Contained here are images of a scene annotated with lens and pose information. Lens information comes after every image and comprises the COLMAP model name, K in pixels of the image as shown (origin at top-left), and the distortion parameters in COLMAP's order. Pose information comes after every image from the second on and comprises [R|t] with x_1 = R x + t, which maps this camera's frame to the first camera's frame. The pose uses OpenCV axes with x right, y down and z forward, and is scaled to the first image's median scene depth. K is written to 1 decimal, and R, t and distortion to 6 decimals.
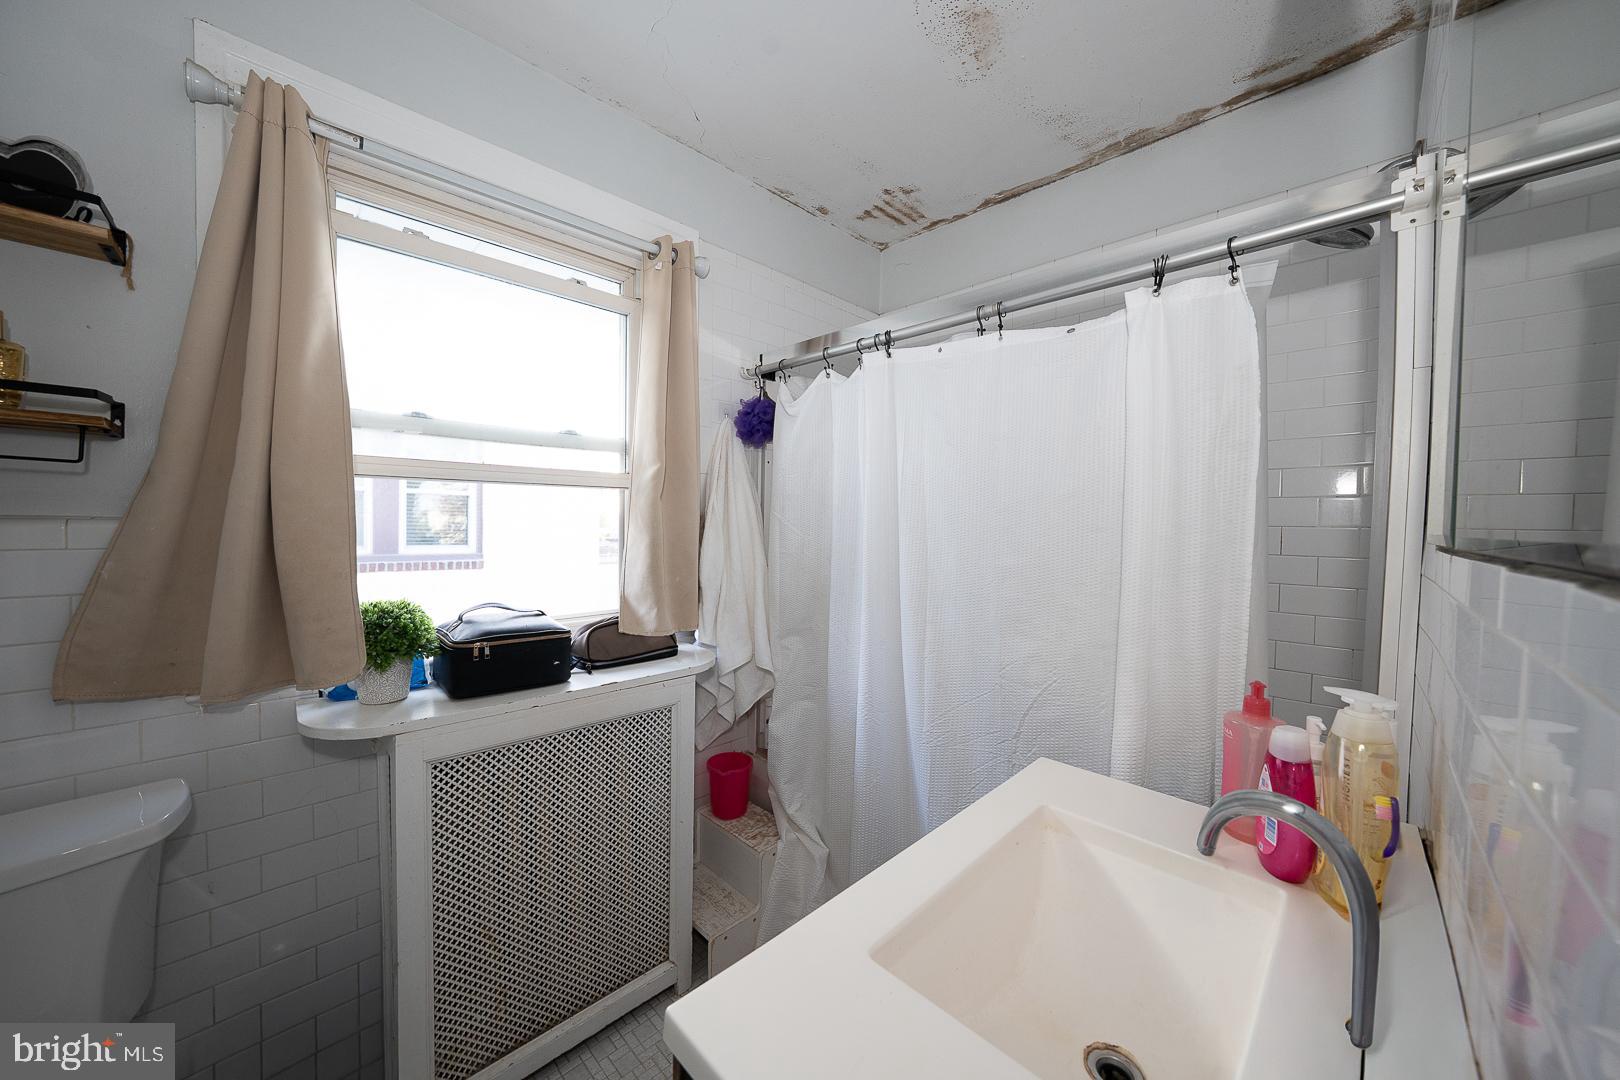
lens RADIAL K [[557.9, 0, 803.7], [0, 557.9, 540.4], [0, 0, 1]] dist [-0.026053, 0.005061]
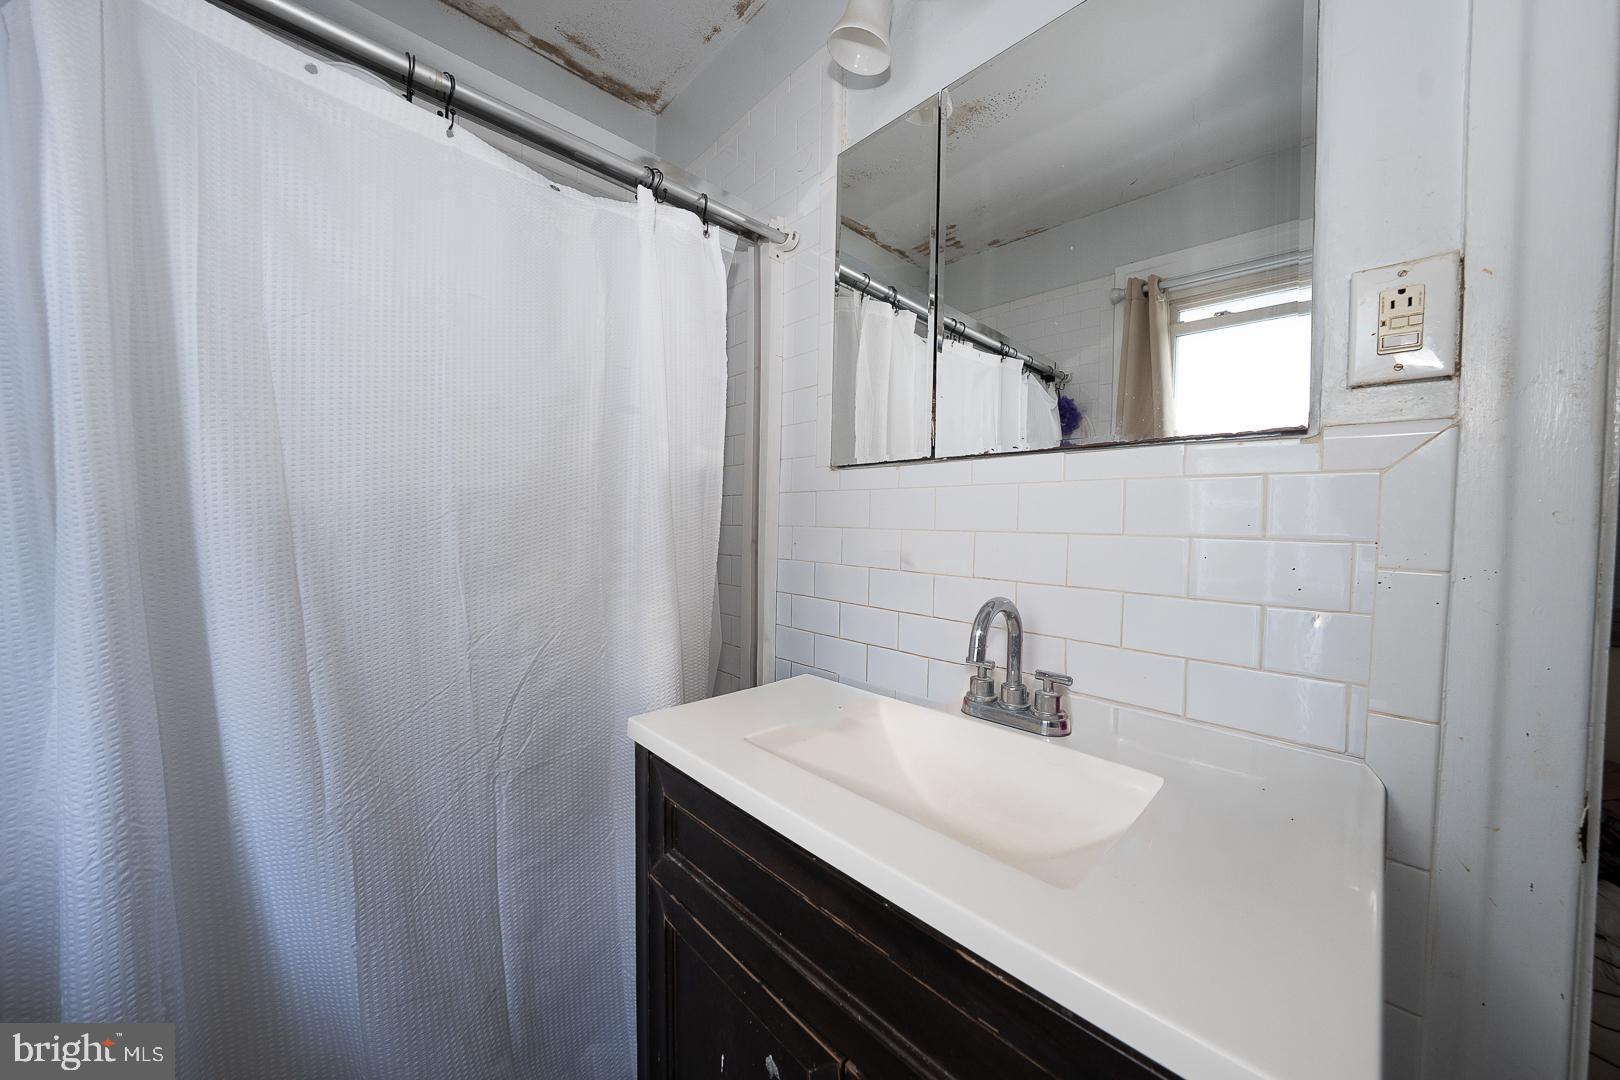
lens RADIAL K [[557.9, 0, 807.2], [0, 557.9, 538.8], [0, 0, 1]] dist [-0.026053, 0.005061]
pose [[0.014294, -0.042368, 0.999000, -0.275092], [0.018496, 0.998942, 0.042101, 0.081554], [-0.999727, 0.017876, 0.015063, 0.562887]]
